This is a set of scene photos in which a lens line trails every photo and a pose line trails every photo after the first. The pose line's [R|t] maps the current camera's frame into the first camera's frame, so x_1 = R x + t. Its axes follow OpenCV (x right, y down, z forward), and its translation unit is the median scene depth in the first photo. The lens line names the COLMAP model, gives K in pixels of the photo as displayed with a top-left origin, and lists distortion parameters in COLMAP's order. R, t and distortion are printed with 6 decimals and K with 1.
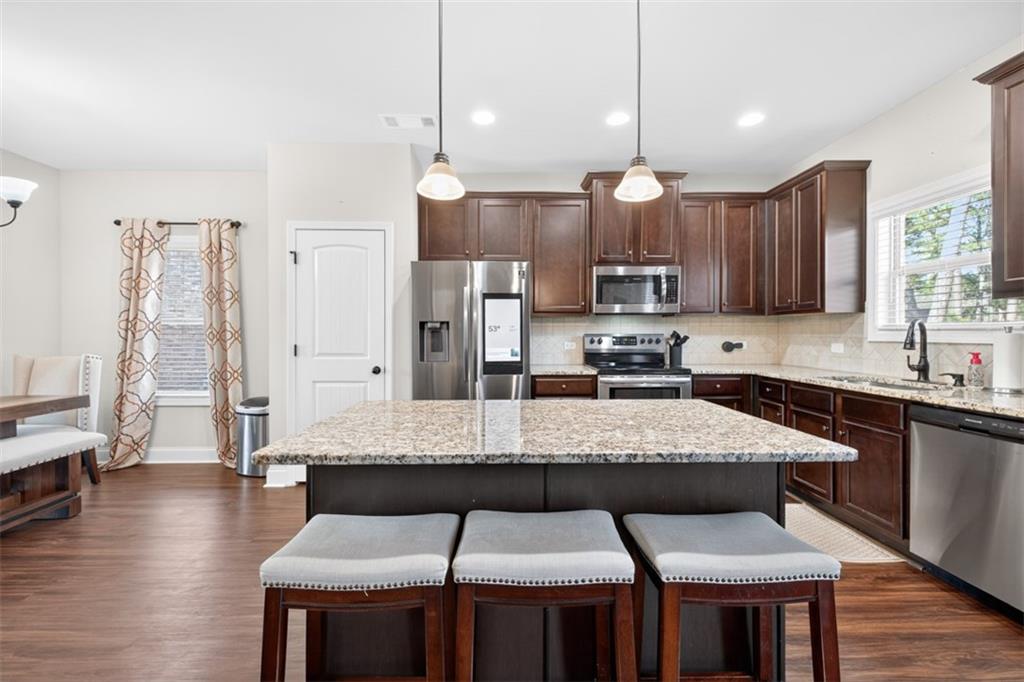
lens RADIAL K [[429.7, 0, 518.5], [0, 429.7, 336.6], [0, 0, 1]] dist [0.003010, -0.000176]
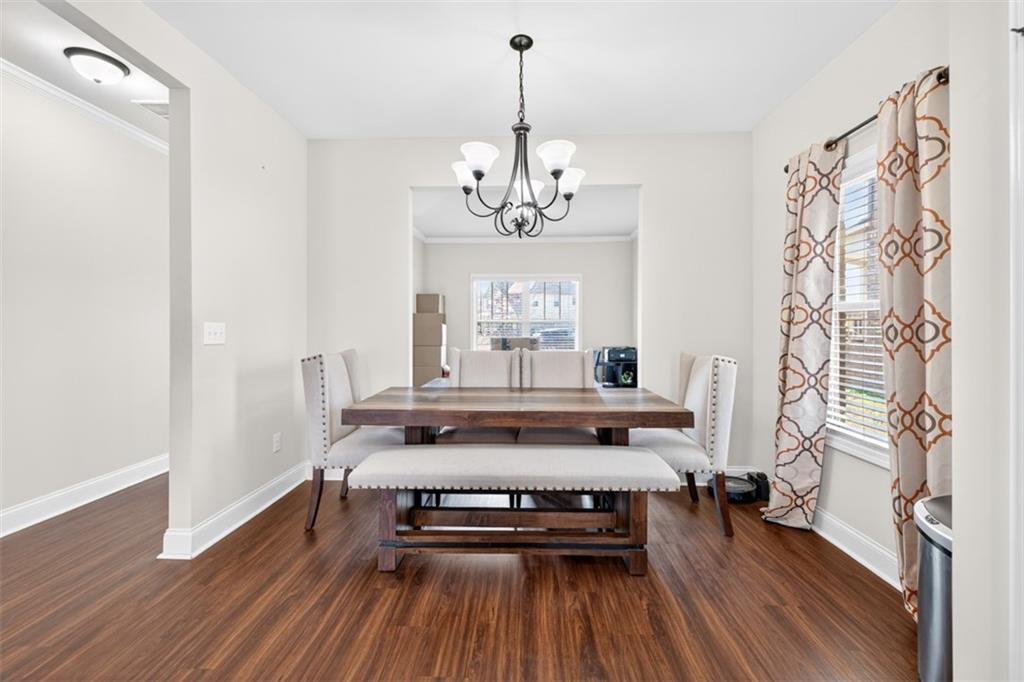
lens RADIAL K [[429.3, 0, 508.7], [0, 429.3, 328.8], [0, 0, 1]] dist [0.001544, 0.000023]
pose [[-0.079091, 0.000560, -0.996867, -0.215097], [-0.006418, 0.999979, 0.001071, -0.004042], [0.996847, 0.006483, -0.079086, 0.647080]]
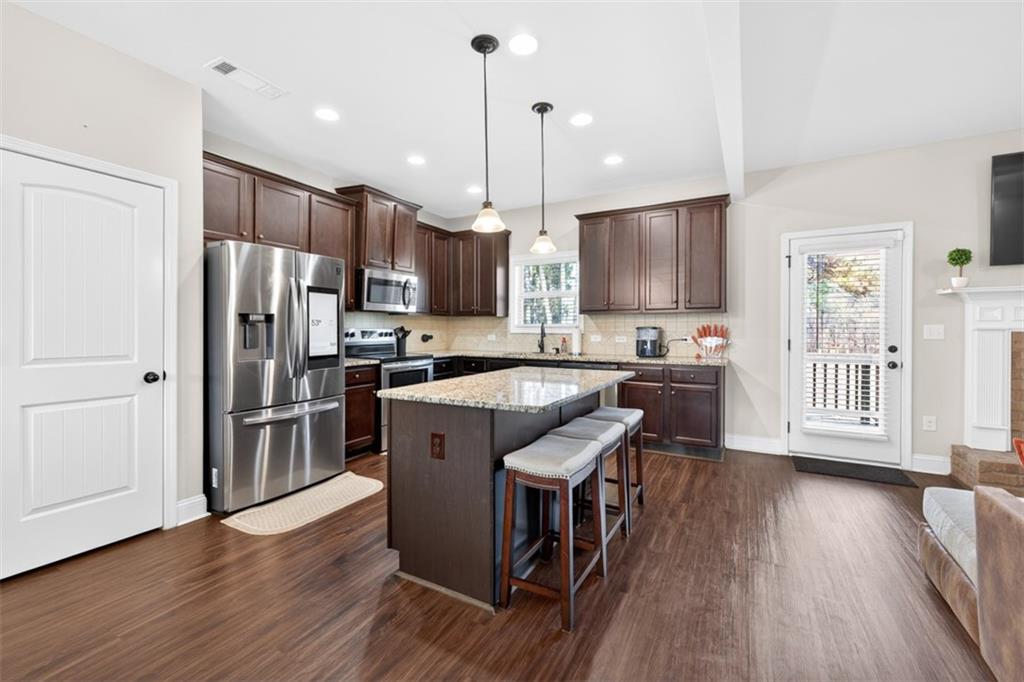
lens RADIAL K [[429.3, 0, 508.7], [0, 429.3, 328.8], [0, 0, 1]] dist [0.001544, 0.000023]
pose [[0.500573, 0.002267, 0.865691, -0.620106], [0.002369, 0.999989, -0.003988, 0.000453], [-0.865691, 0.004047, 0.500562, 0.107773]]
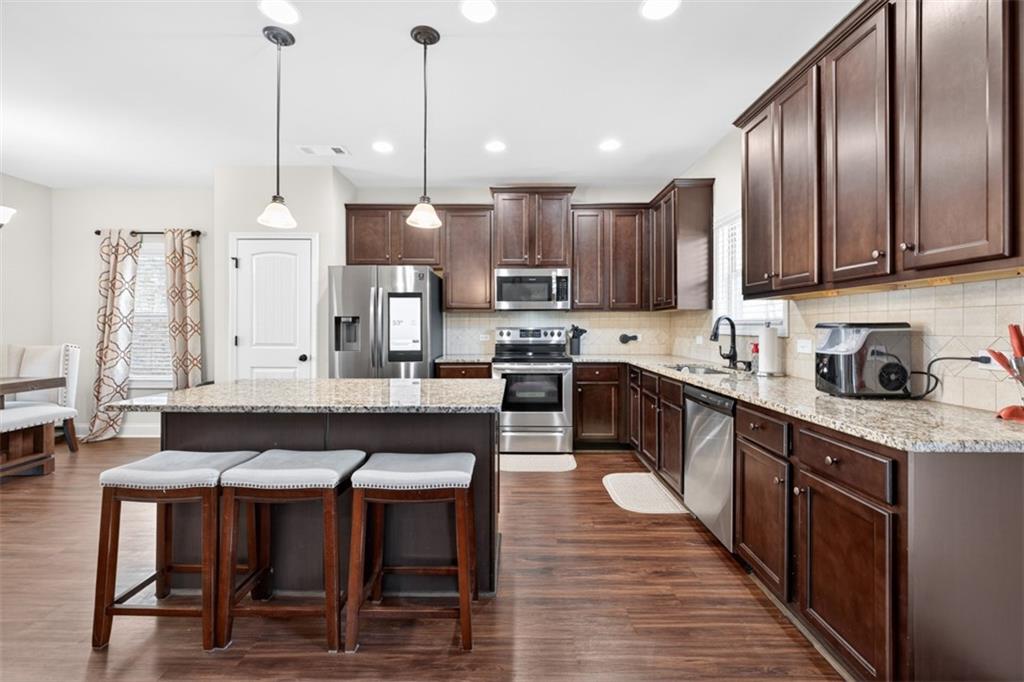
lens RADIAL K [[433.5, 0, 523.6], [0, 433.5, 327.1], [0, 0, 1]] dist [0.000858, -0.000068]
pose [[0.999467, 0.001285, -0.032613, 0.293360], [-0.001486, 0.999980, -0.006131, 0.000162], [0.032604, 0.006176, 0.999449, -0.159862]]
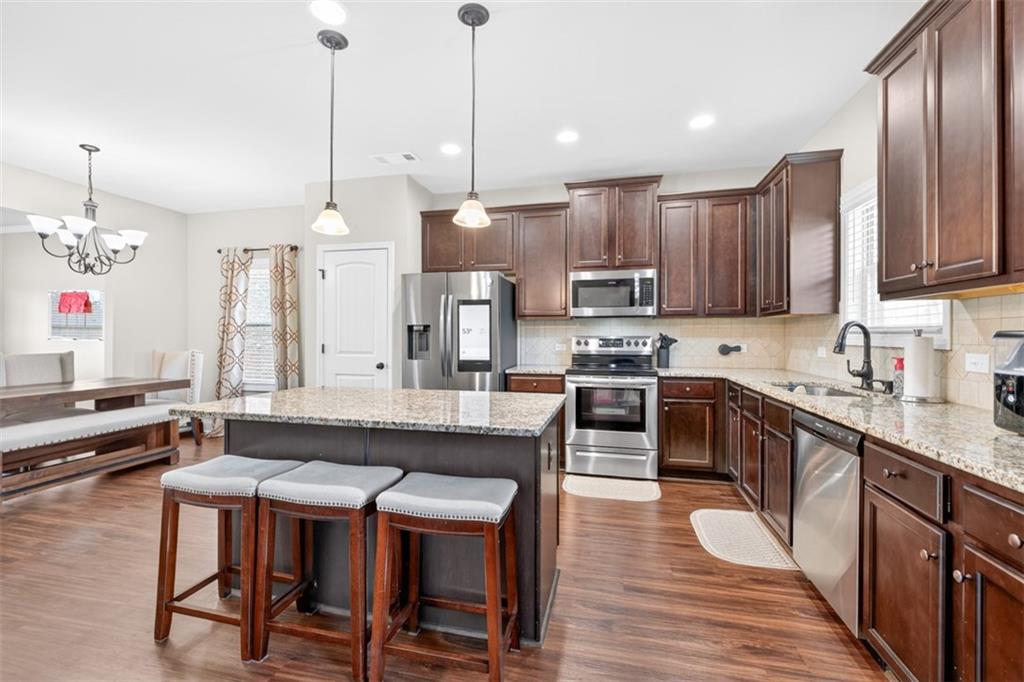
lens RADIAL K [[445.0, 0, 519.1], [0, 445.0, 336.0], [0, 0, 1]] dist [0.001236, -0.000429]
pose [[0.965134, 0.002750, -0.261743, 0.343181], [-0.004232, 0.999978, -0.005102, -0.000113], [0.261723, 0.006032, 0.965124, -0.088250]]
